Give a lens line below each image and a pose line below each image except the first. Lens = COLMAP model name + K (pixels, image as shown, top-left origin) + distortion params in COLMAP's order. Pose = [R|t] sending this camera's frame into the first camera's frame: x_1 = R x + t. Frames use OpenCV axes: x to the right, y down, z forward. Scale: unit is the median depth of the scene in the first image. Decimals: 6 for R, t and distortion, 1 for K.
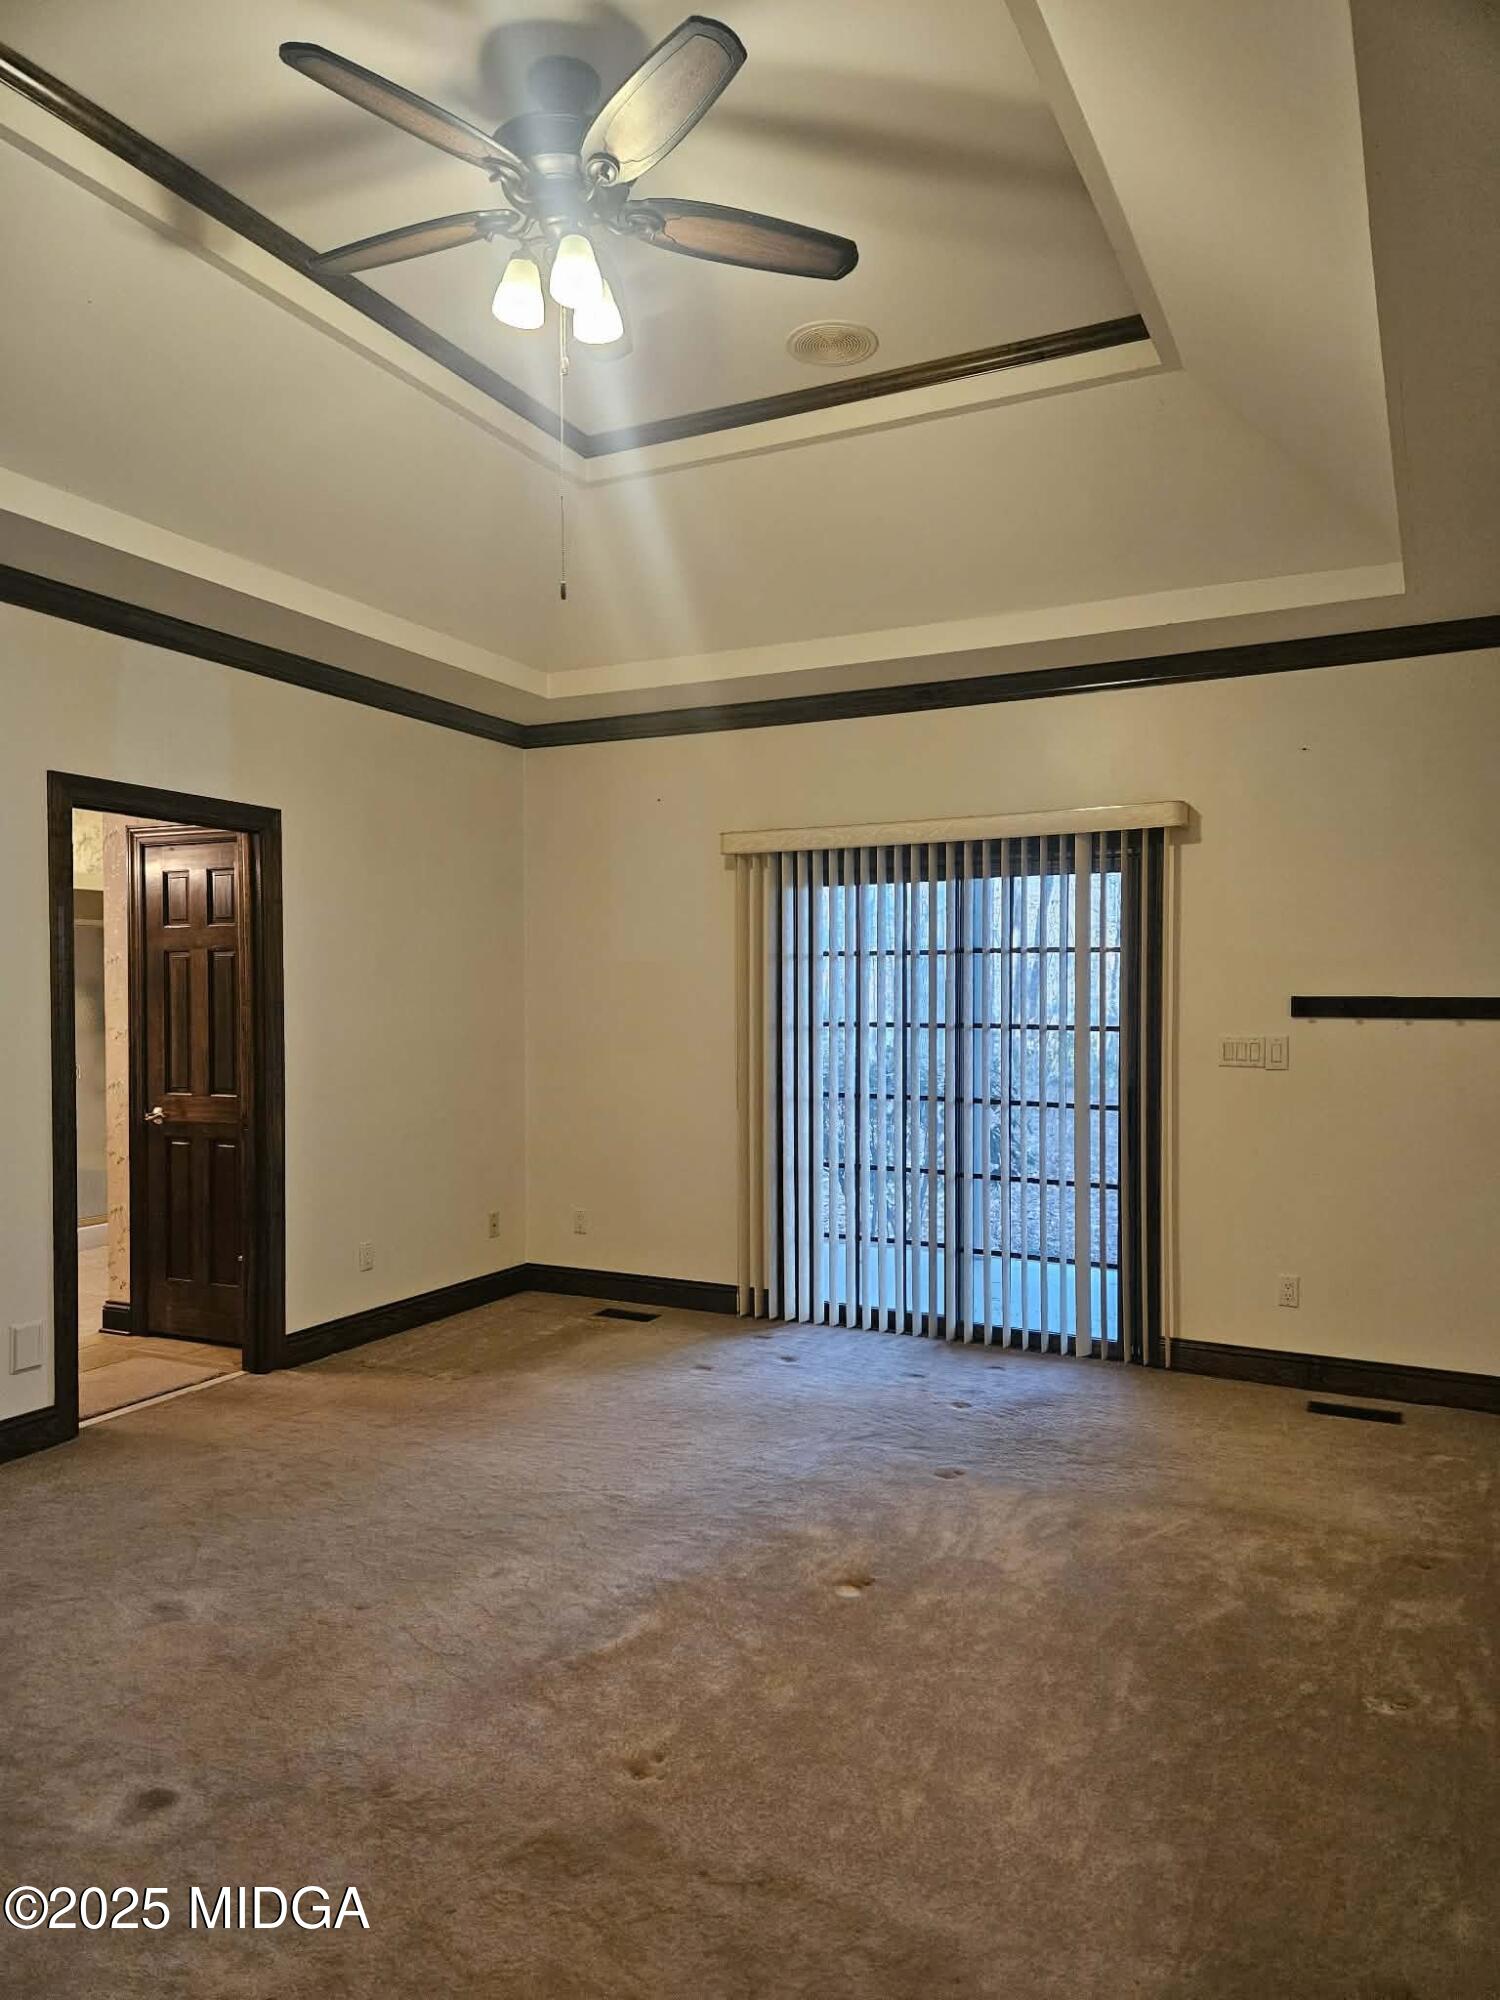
lens RADIAL K [[1329.4, 0, 751.0], [0, 1329.4, 1018.1], [0, 0, 1]] dist [0.047082, -0.013175]
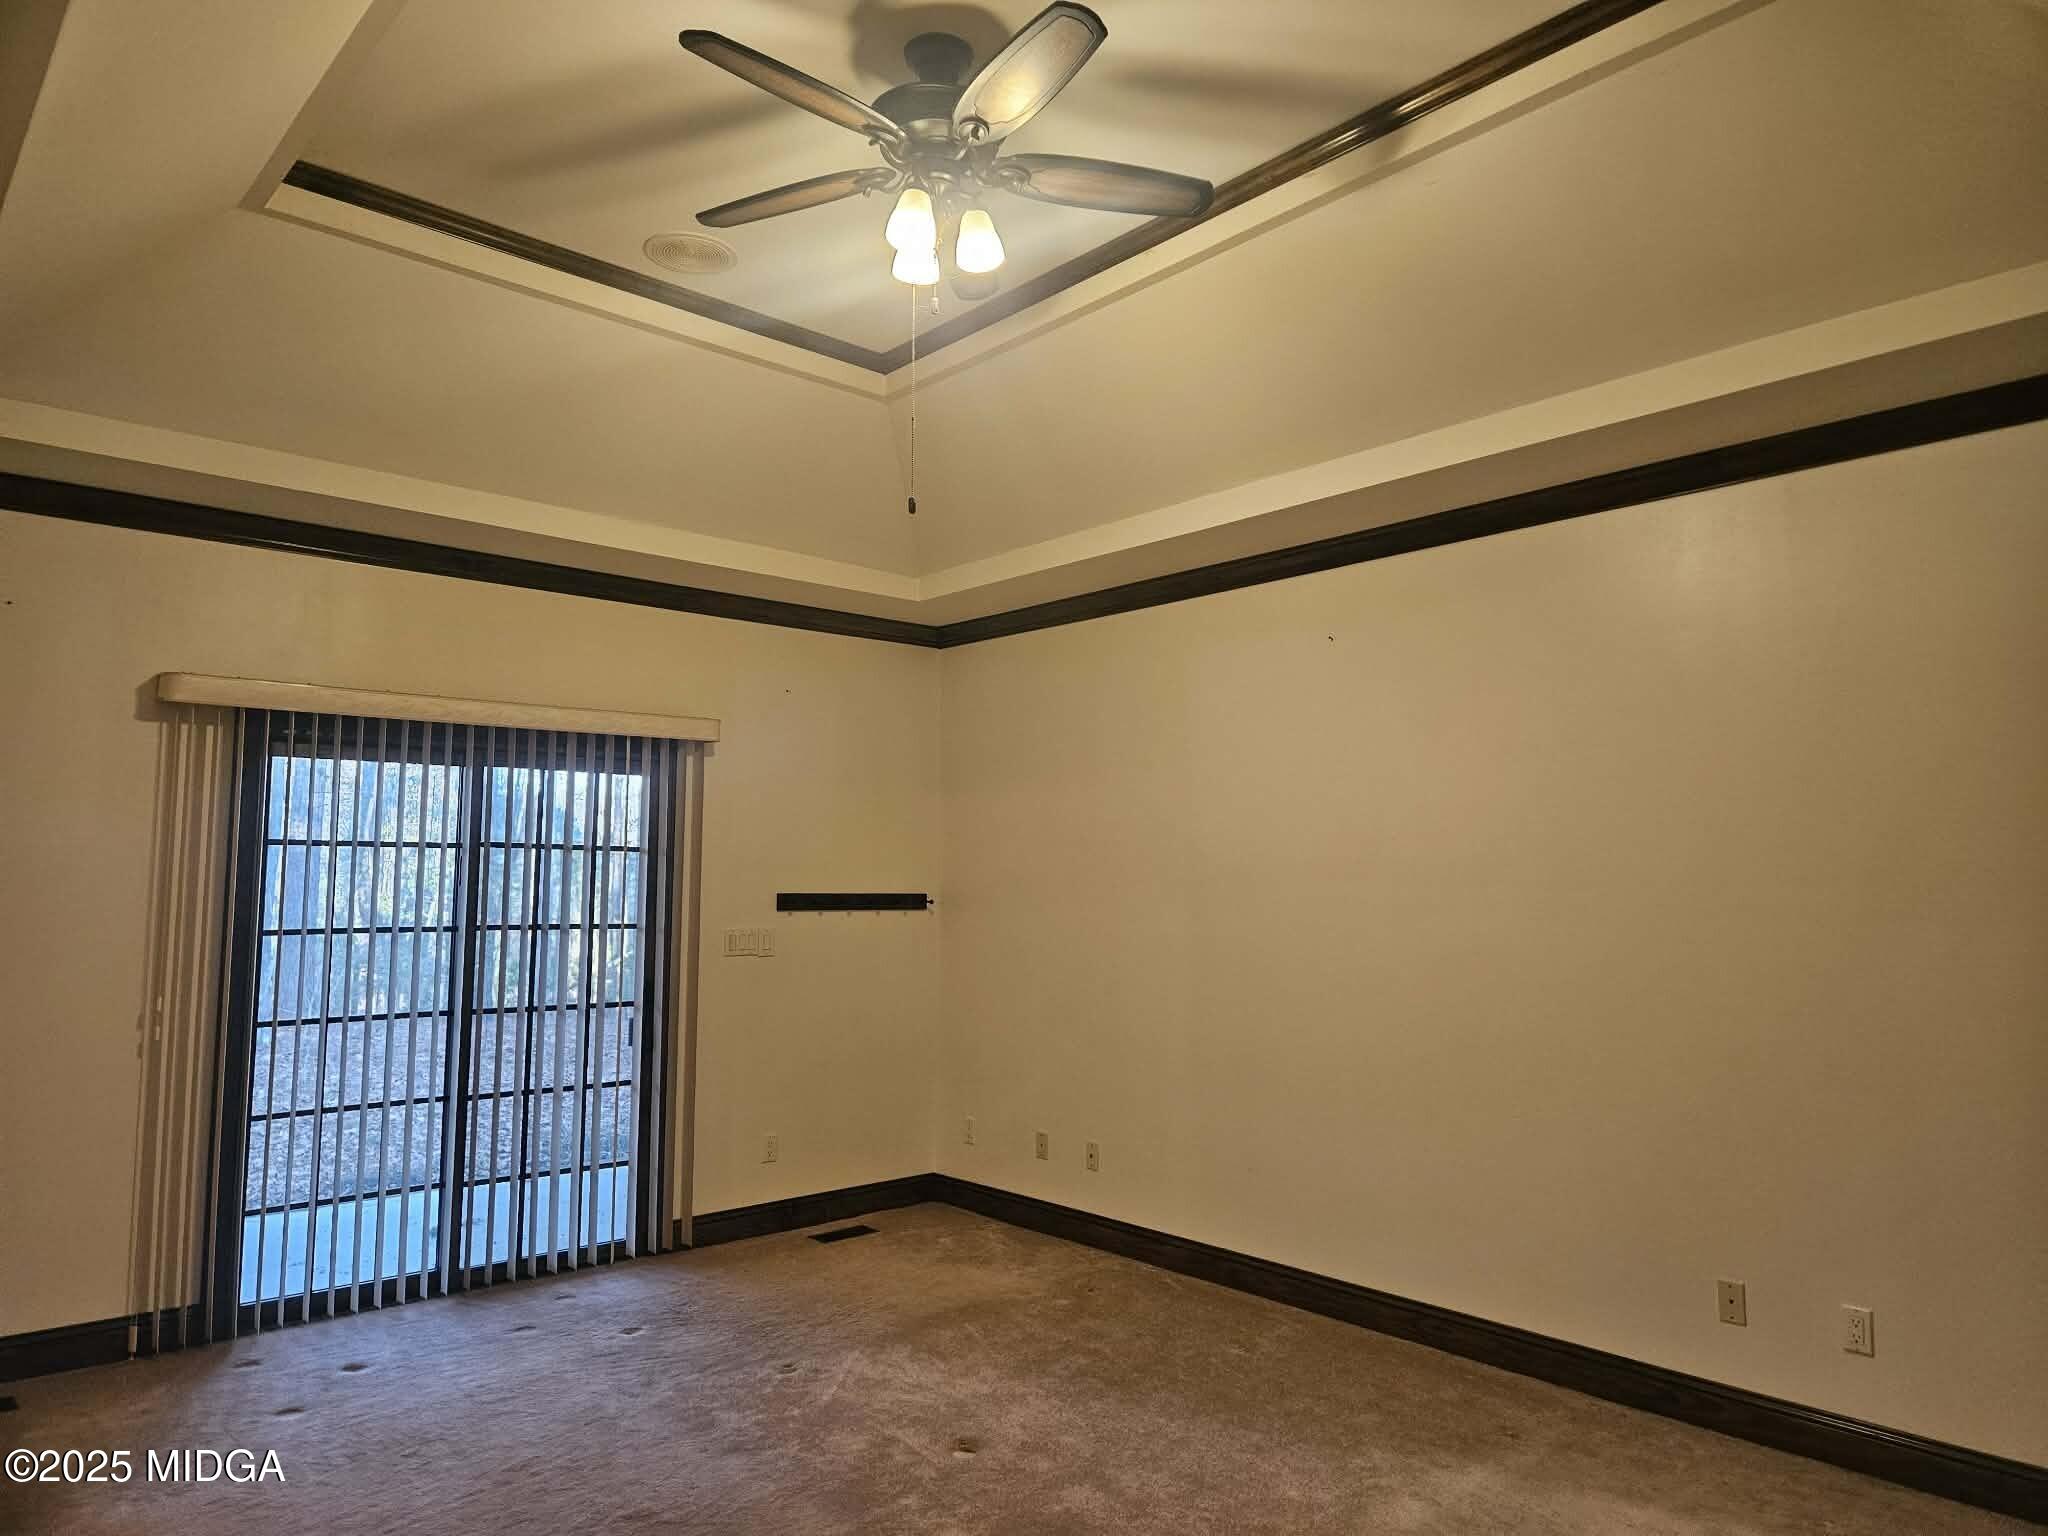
lens RADIAL K [[1361.3, 0, 1019.4], [0, 1361.3, 752.3], [0, 0, 1]] dist [0.047082, -0.013175]
pose [[0.373667, 0.090731, 0.923115, -0.618644], [0.018626, 0.994270, -0.105265, -0.008518], [-0.927376, 0.056528, 0.369836, 0.329407]]
